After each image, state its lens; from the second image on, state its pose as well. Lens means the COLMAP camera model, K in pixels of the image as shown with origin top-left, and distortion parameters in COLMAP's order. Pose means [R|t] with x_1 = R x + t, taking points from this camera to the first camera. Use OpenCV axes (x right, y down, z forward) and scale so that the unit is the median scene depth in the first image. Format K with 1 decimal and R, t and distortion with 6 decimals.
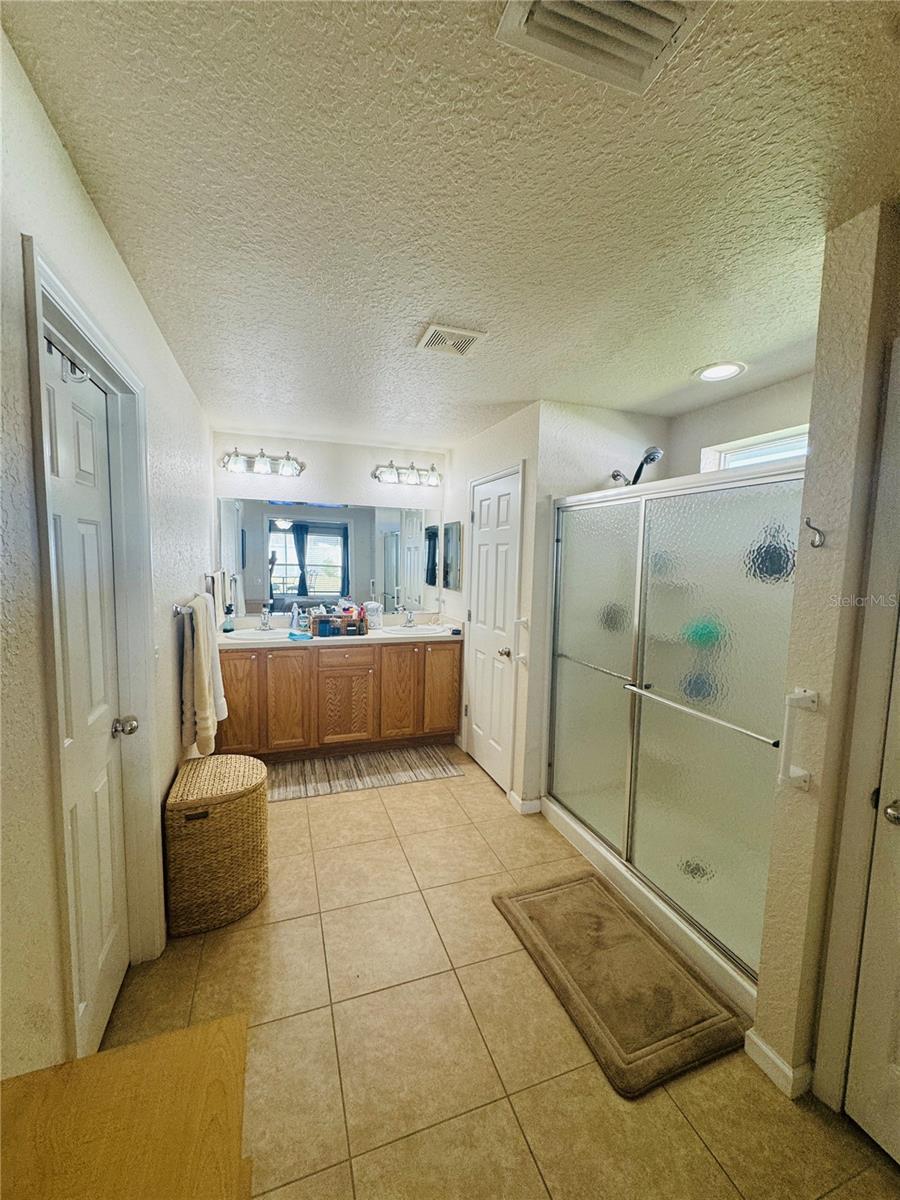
lens RADIAL K [[485.8, 0, 449.2], [0, 485.8, 596.8], [0, 0, 1]] dist [-0.001021, -0.000067]
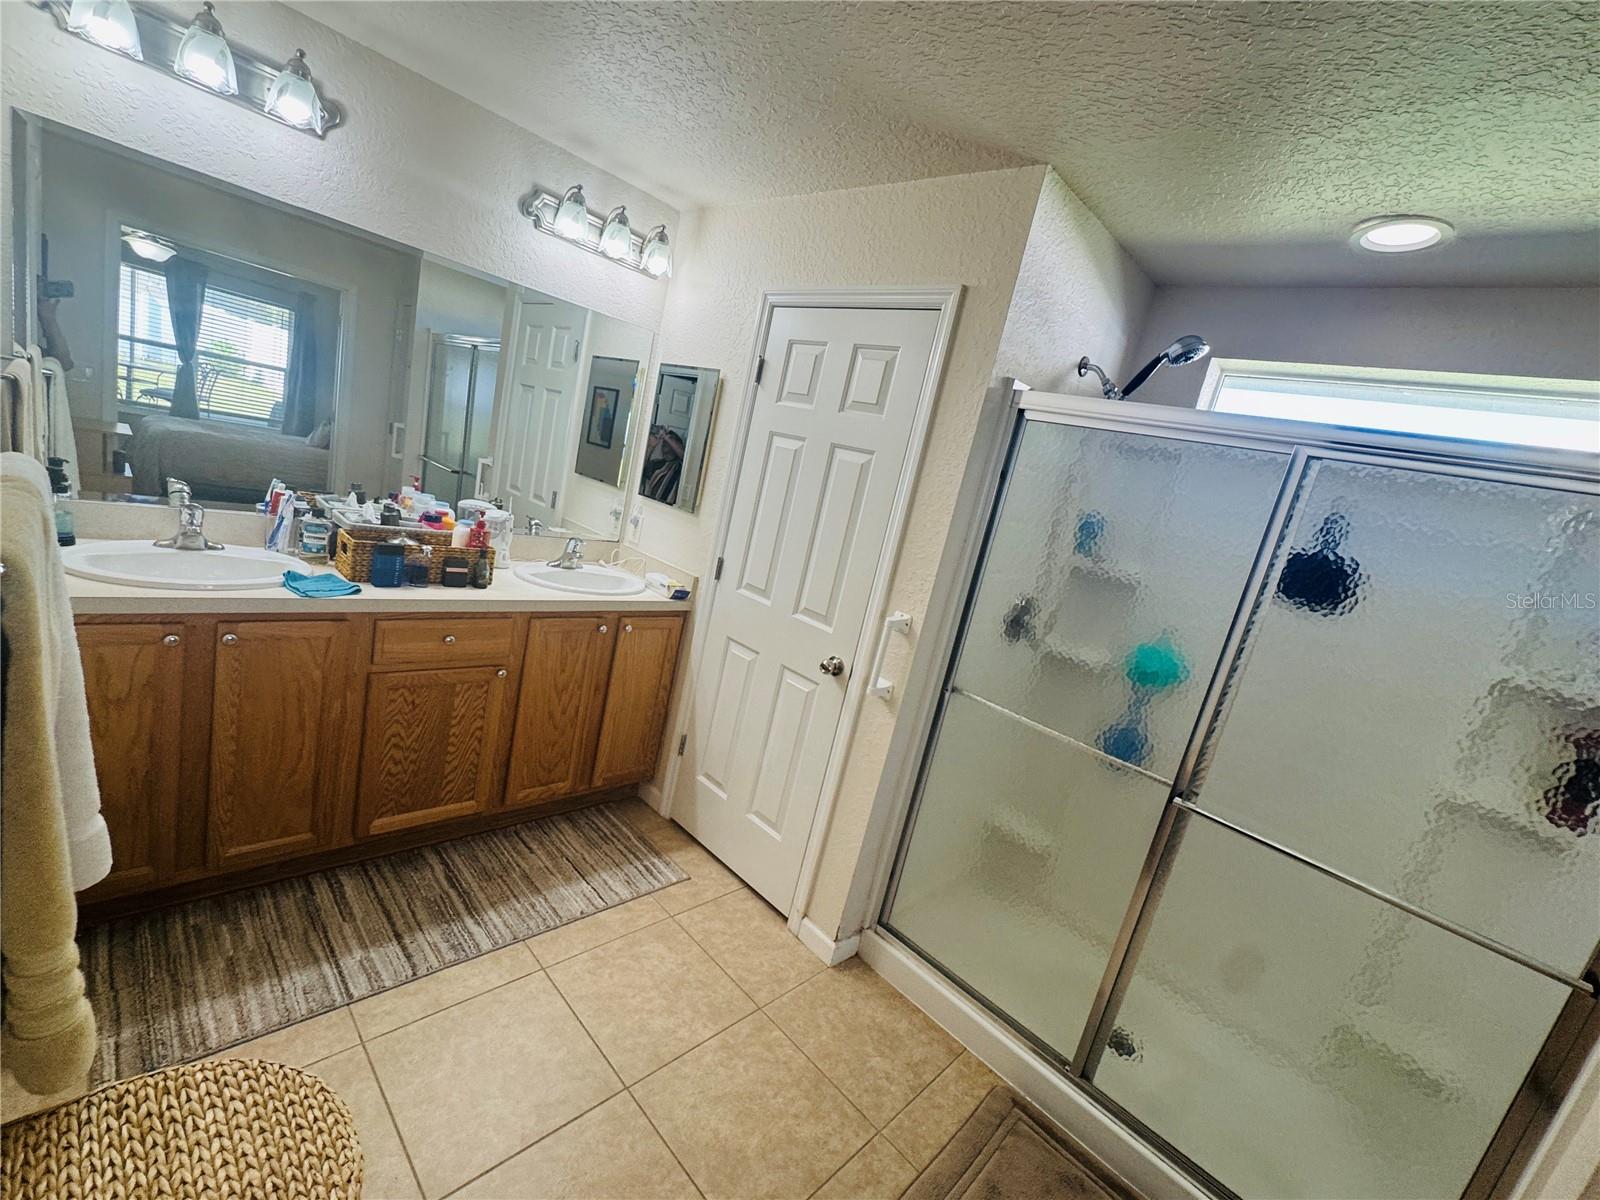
lens RADIAL K [[681.9, 0, 798.4], [0, 681.9, 600.2], [0, 0, 1]] dist [-0.001125, -0.000508]
pose [[0.880950, 0.080843, 0.466254, -0.223279], [-0.160140, 0.978095, 0.132983, -0.037982], [-0.445290, -0.191817, 0.874599, 0.356957]]
